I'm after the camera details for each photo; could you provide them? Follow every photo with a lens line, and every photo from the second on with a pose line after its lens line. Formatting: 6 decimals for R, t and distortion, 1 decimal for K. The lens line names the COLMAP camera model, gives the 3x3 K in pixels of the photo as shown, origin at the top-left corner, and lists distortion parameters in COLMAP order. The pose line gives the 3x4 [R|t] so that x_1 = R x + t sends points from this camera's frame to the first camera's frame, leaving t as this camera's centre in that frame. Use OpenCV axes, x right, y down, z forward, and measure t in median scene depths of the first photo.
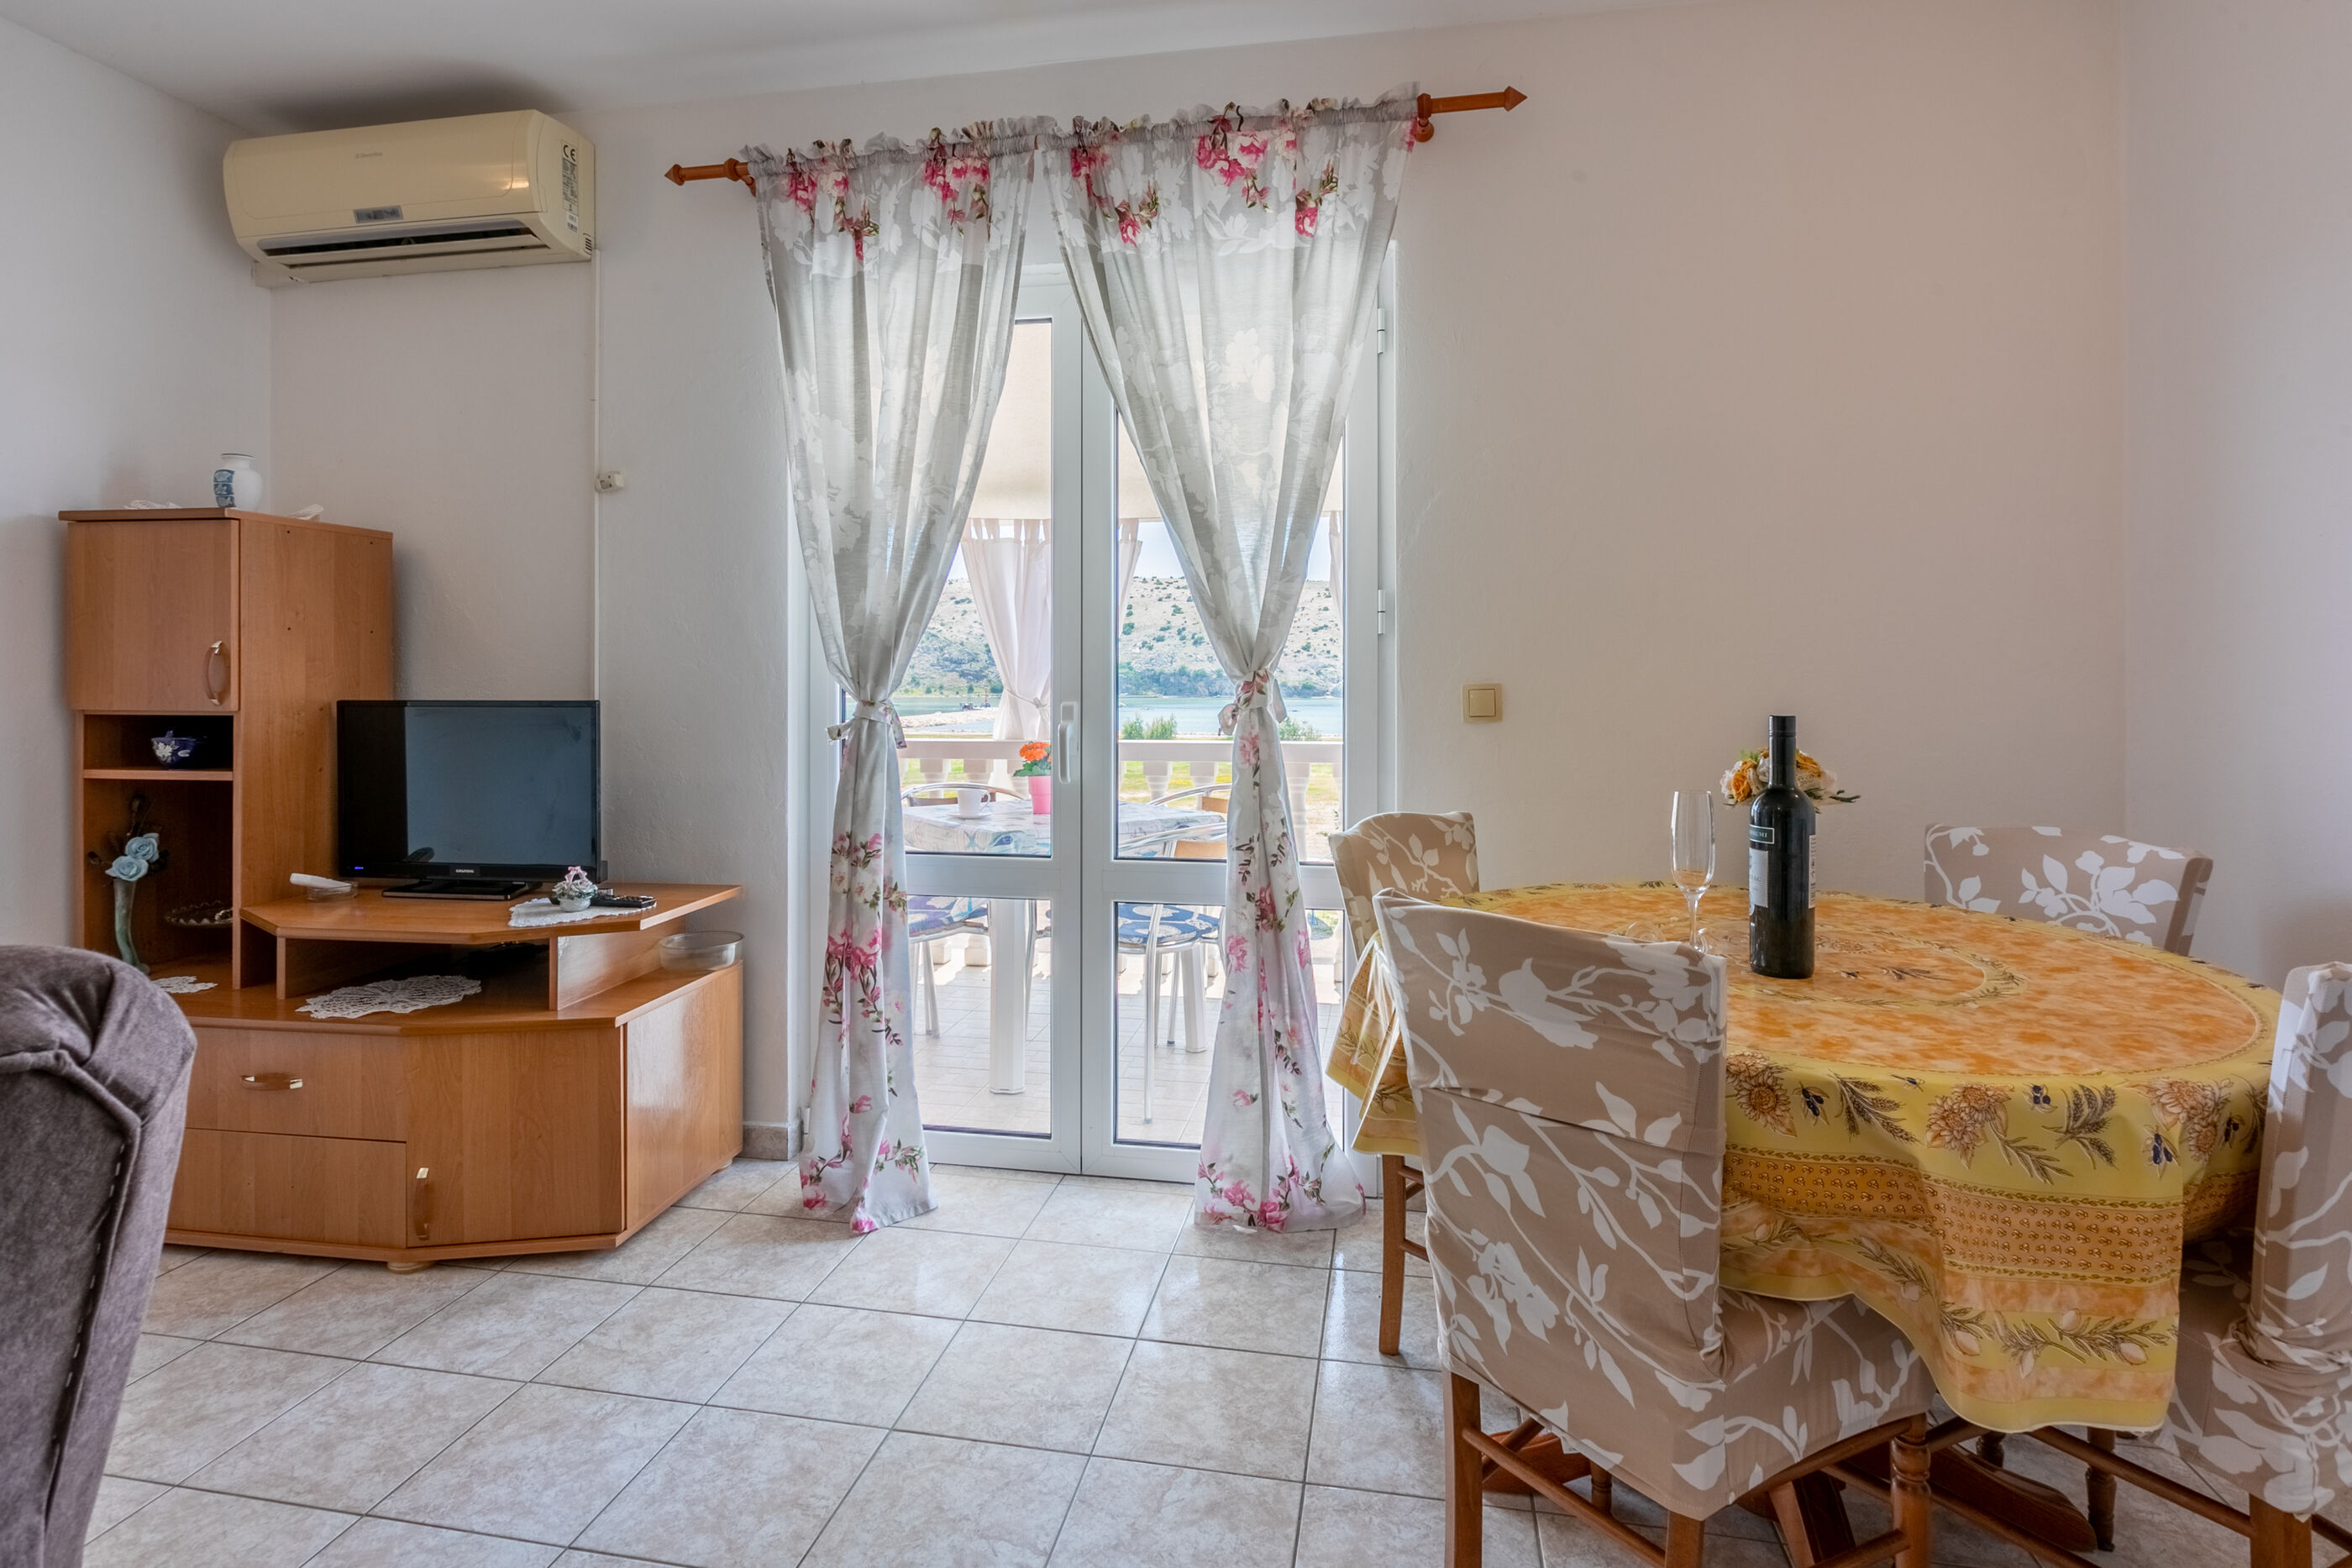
lens RADIAL K [[1208.8, 0, 1177.7], [0, 1208.8, 680.0], [0, 0, 1]] dist [-0.005527, 0.001284]
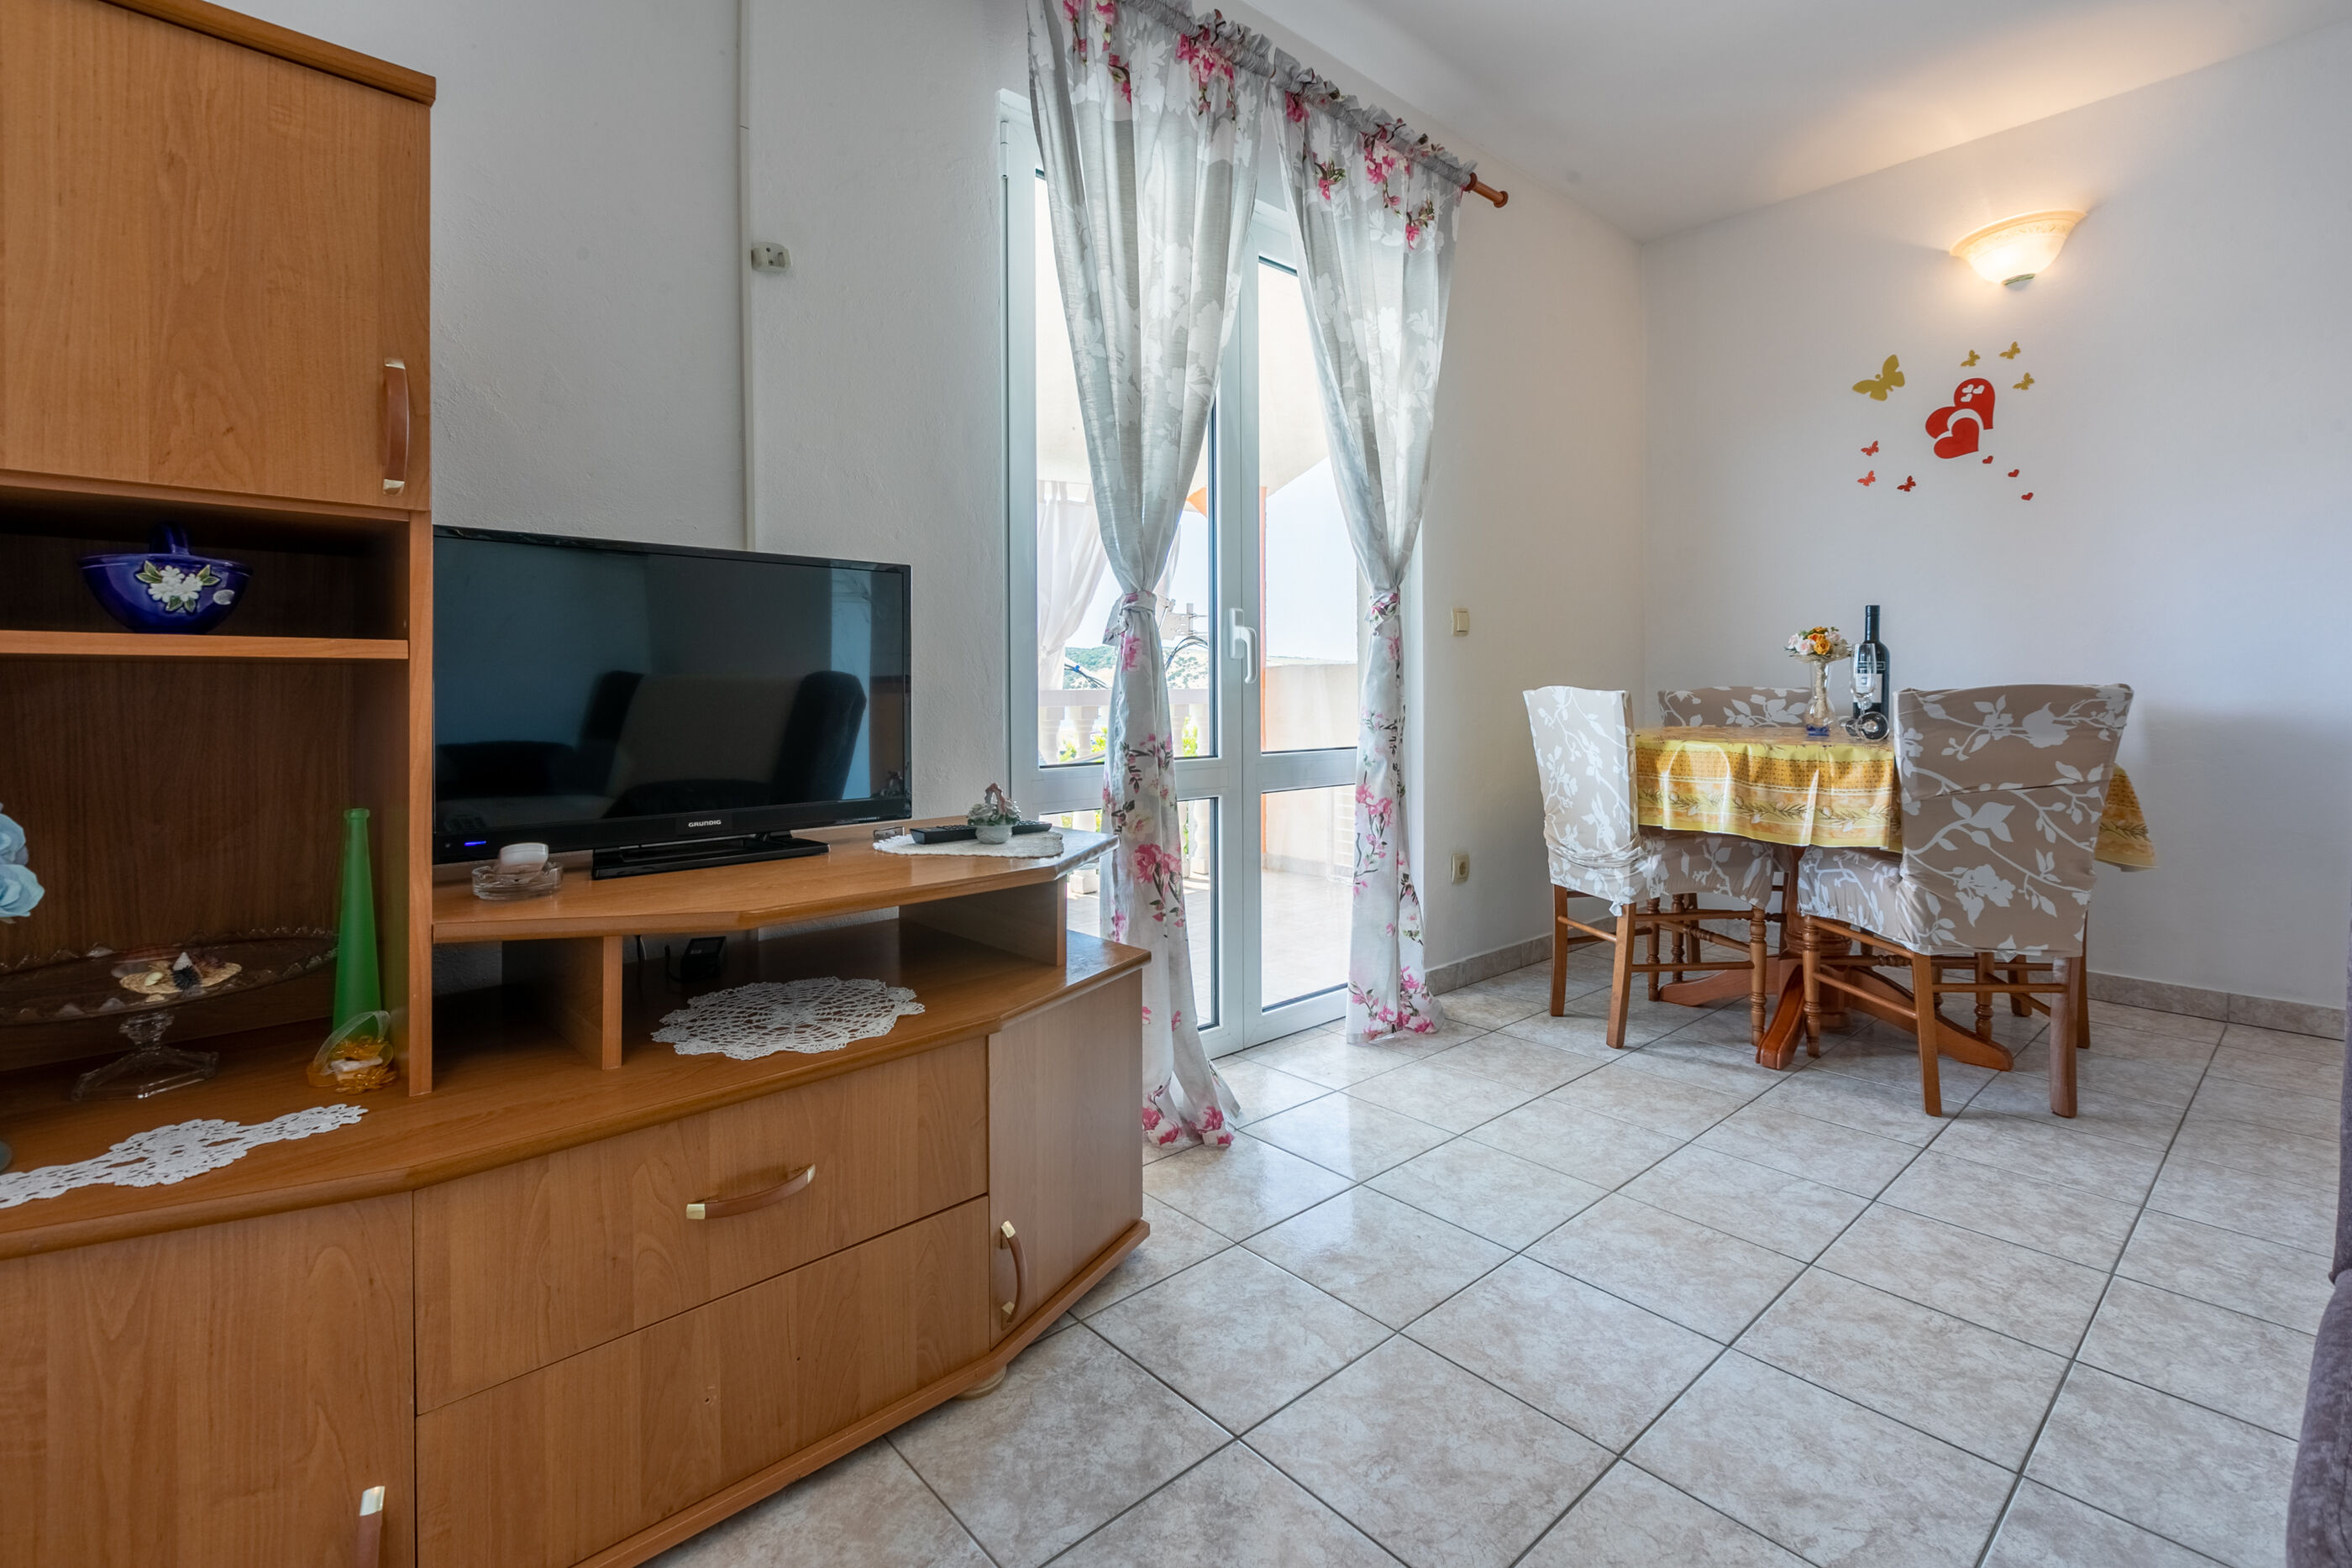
lens RADIAL K [[1069.7, 0, 1168.4], [0, 1069.7, 698.7], [0, 0, 1]] dist [0.005356, -0.001696]
pose [[0.610292, -0.009037, 0.792125, -0.949135], [0.003301, 0.999955, 0.008864, 0.097721], [-0.792170, -0.002795, 0.610295, 0.513065]]
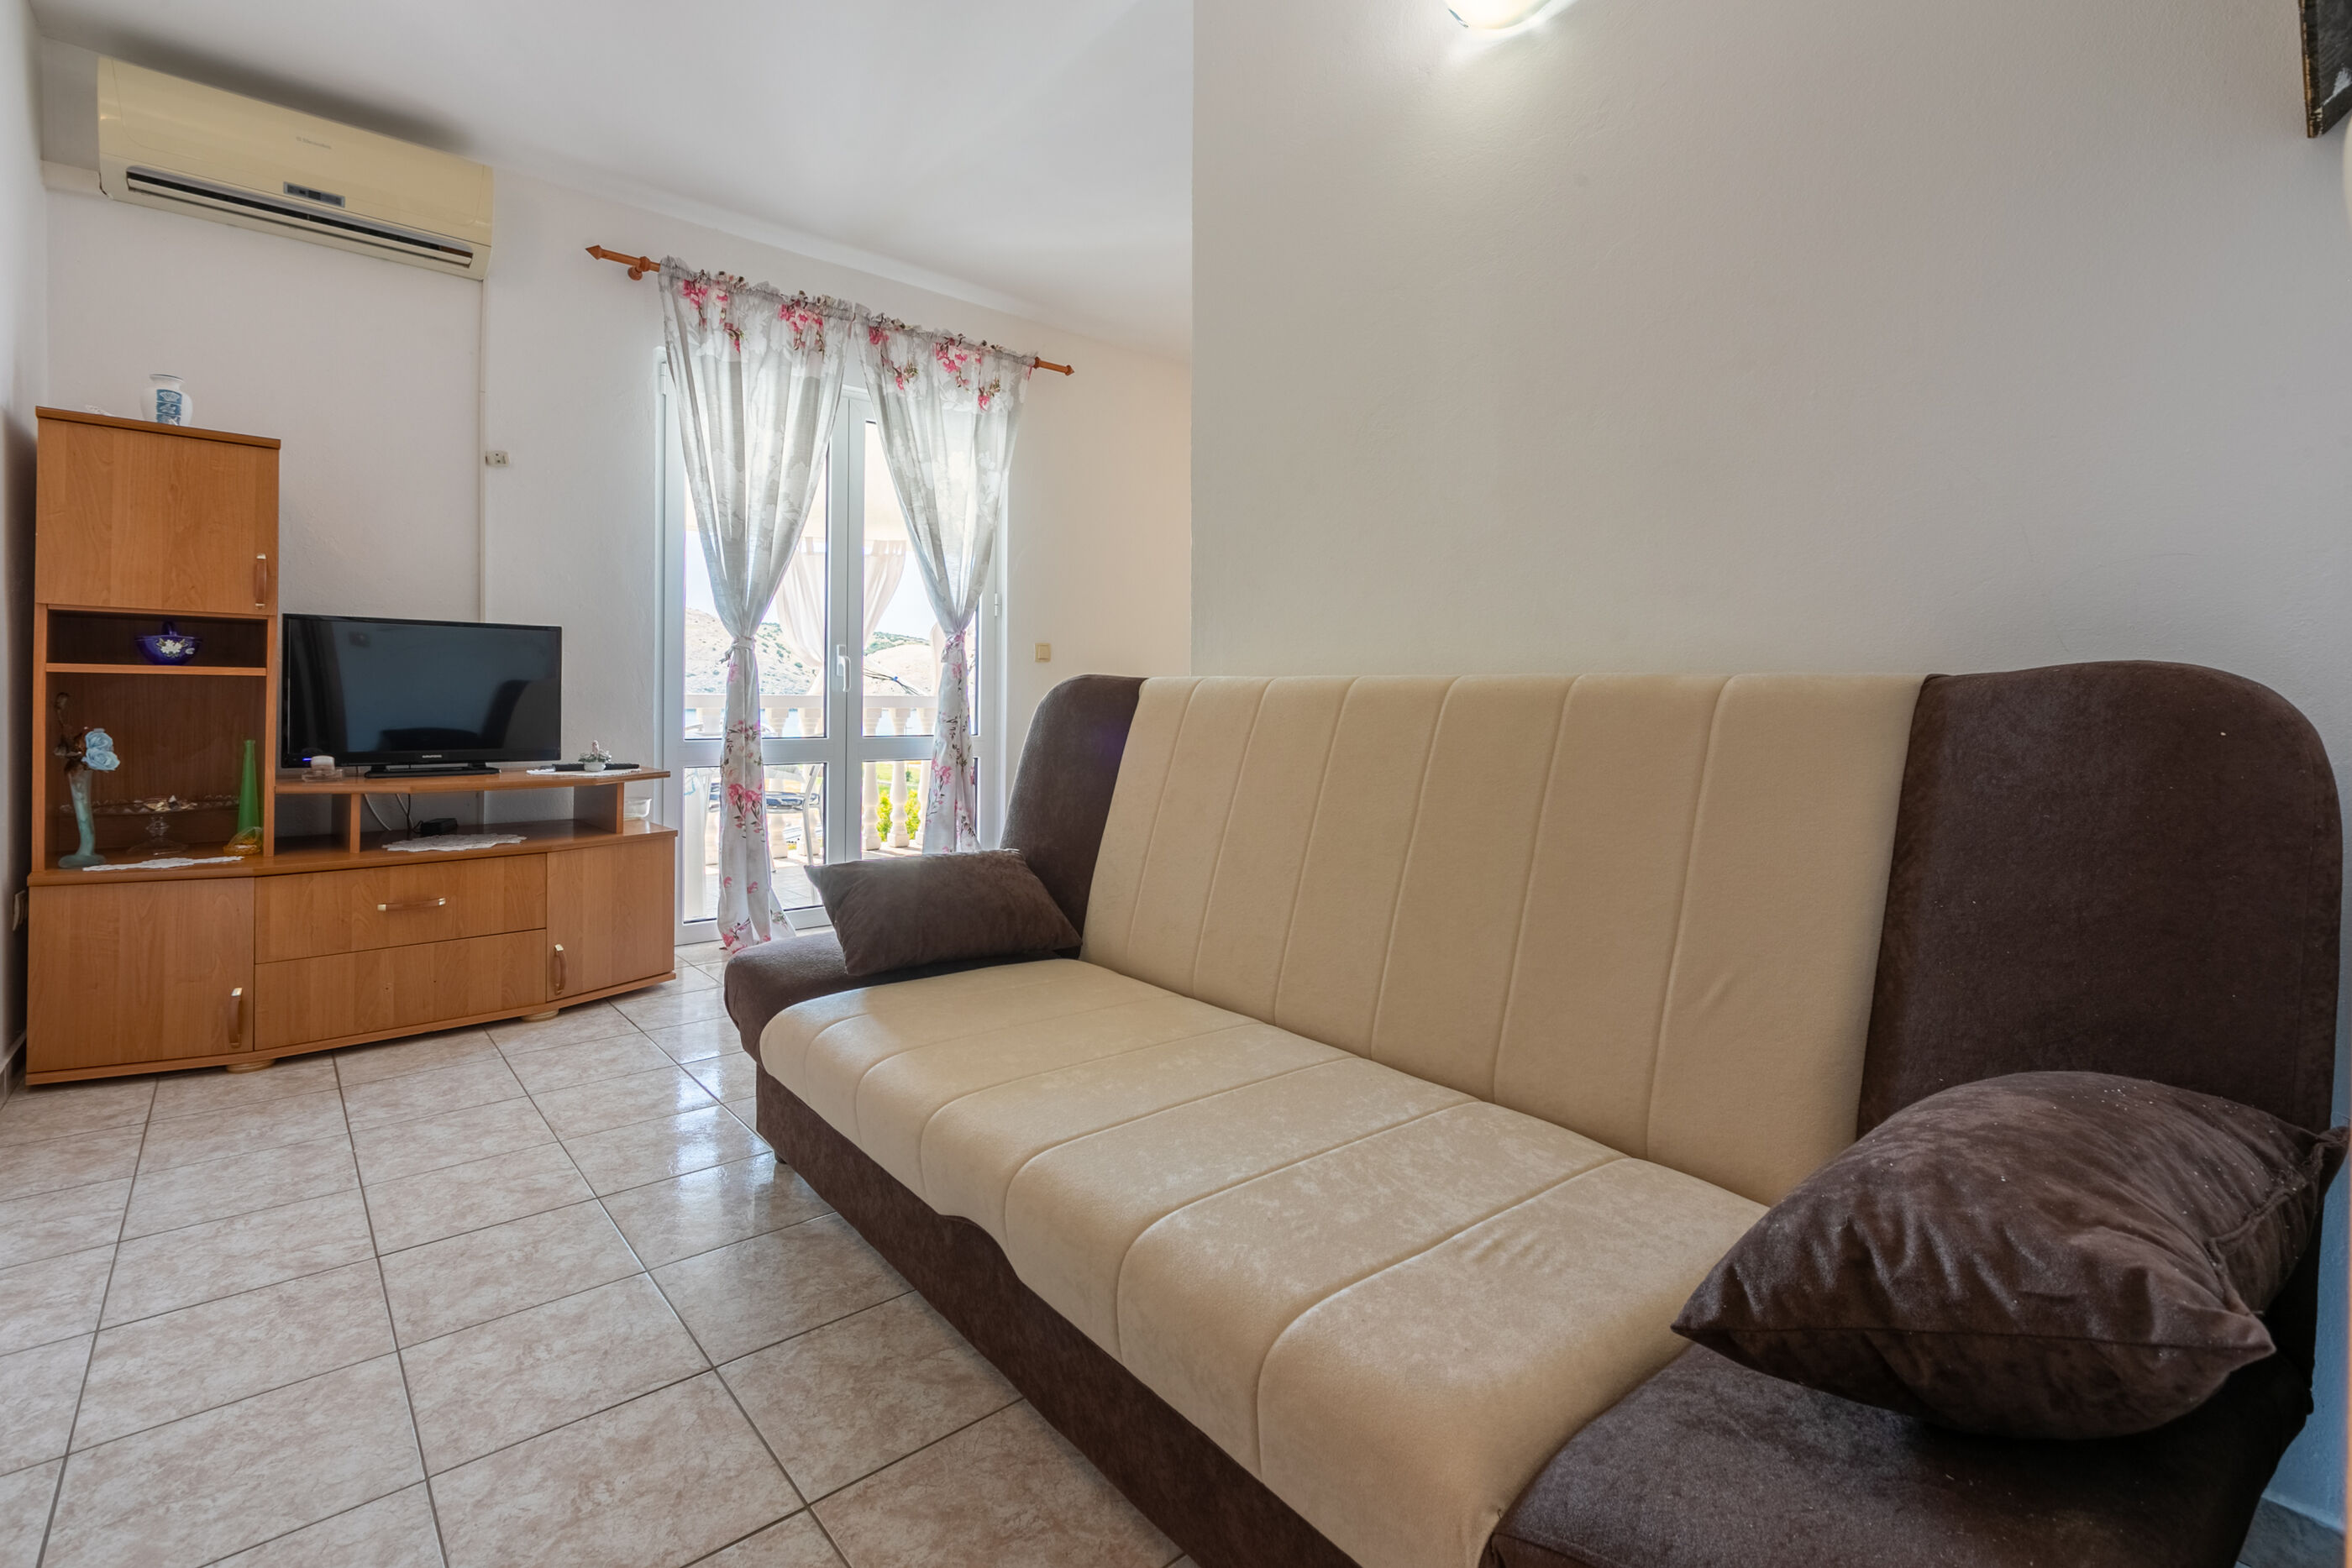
lens RADIAL K [[1069.7, 0, 1166.0], [0, 1069.7, 702.7], [0, 0, 1]] dist [0.005356, -0.001696]
pose [[0.620115, 0.003396, 0.784504, -1.070289], [-0.012330, 0.999909, 0.005418, 0.094160], [-0.784414, -0.013033, 0.620101, -0.315018]]
